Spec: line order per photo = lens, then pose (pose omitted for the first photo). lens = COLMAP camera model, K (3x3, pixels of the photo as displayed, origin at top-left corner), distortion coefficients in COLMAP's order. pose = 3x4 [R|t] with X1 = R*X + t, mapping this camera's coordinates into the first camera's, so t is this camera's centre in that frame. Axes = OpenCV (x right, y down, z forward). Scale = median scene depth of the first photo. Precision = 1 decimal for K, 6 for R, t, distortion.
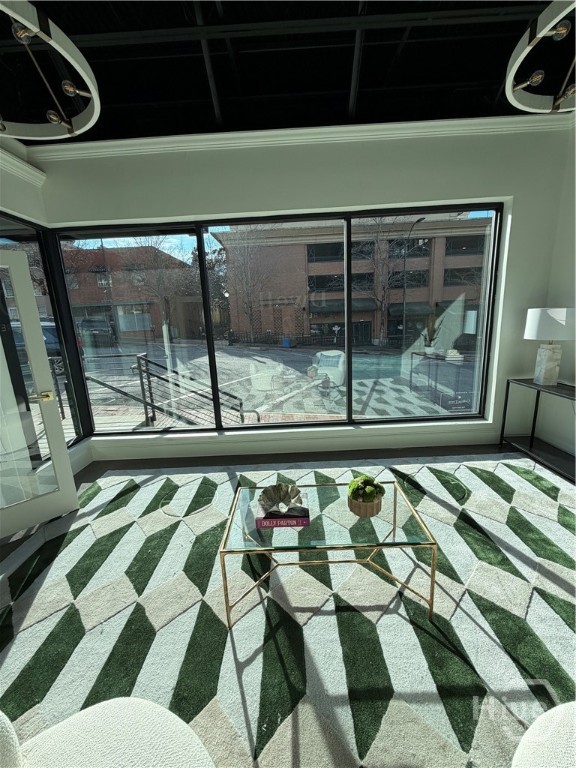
lens RADIAL K [[306.3, 0, 287.1], [0, 306.3, 382.0], [0, 0, 1]] dist [0.001496, -0.000170]
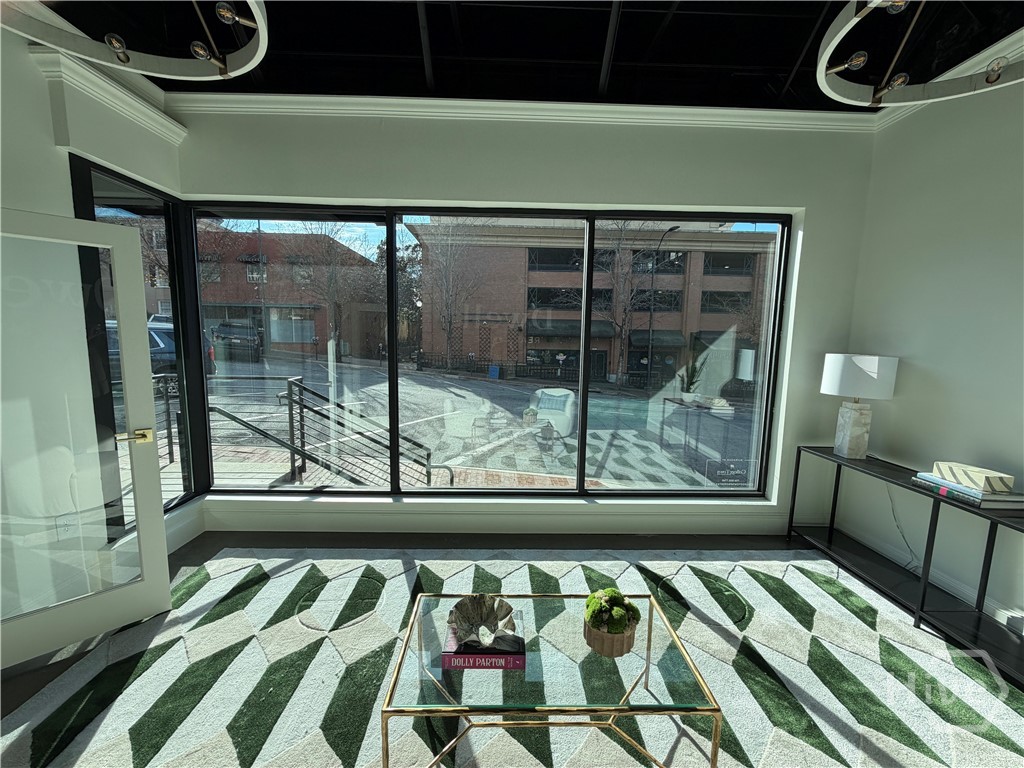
lens RADIAL K [[408.4, 0, 508.2], [0, 408.4, 385.8], [0, 0, 1]] dist [0.001496, -0.000170]
pose [[0.997378, 0.062795, 0.035975, -0.016400], [-0.059250, 0.993964, -0.092333, -0.022023], [-0.041556, 0.089960, 0.995078, 0.047957]]
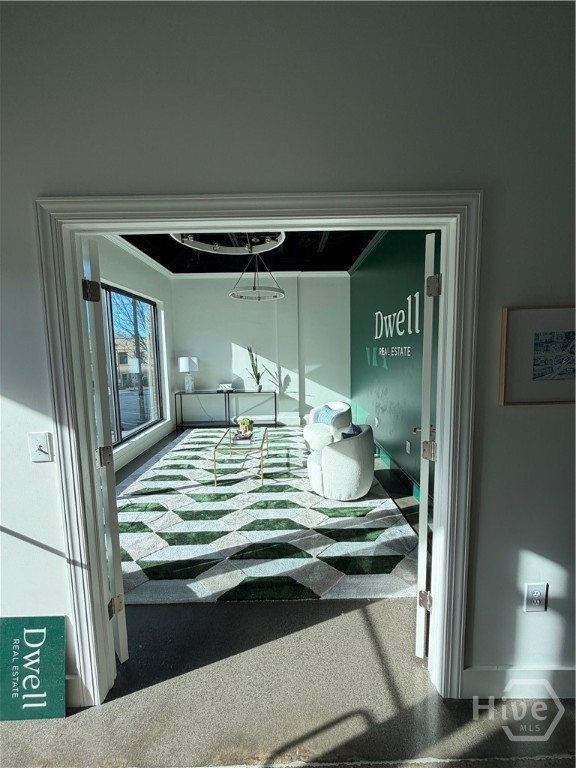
lens RADIAL K [[306.3, 0, 286.9], [0, 306.3, 382.0], [0, 0, 1]] dist [0.001496, -0.000170]
pose [[-0.011409, -0.050924, 0.998637, -1.260326], [0.237295, 0.970035, 0.052177, -0.013745], [-0.971371, 0.237567, 0.001017, 0.329201]]
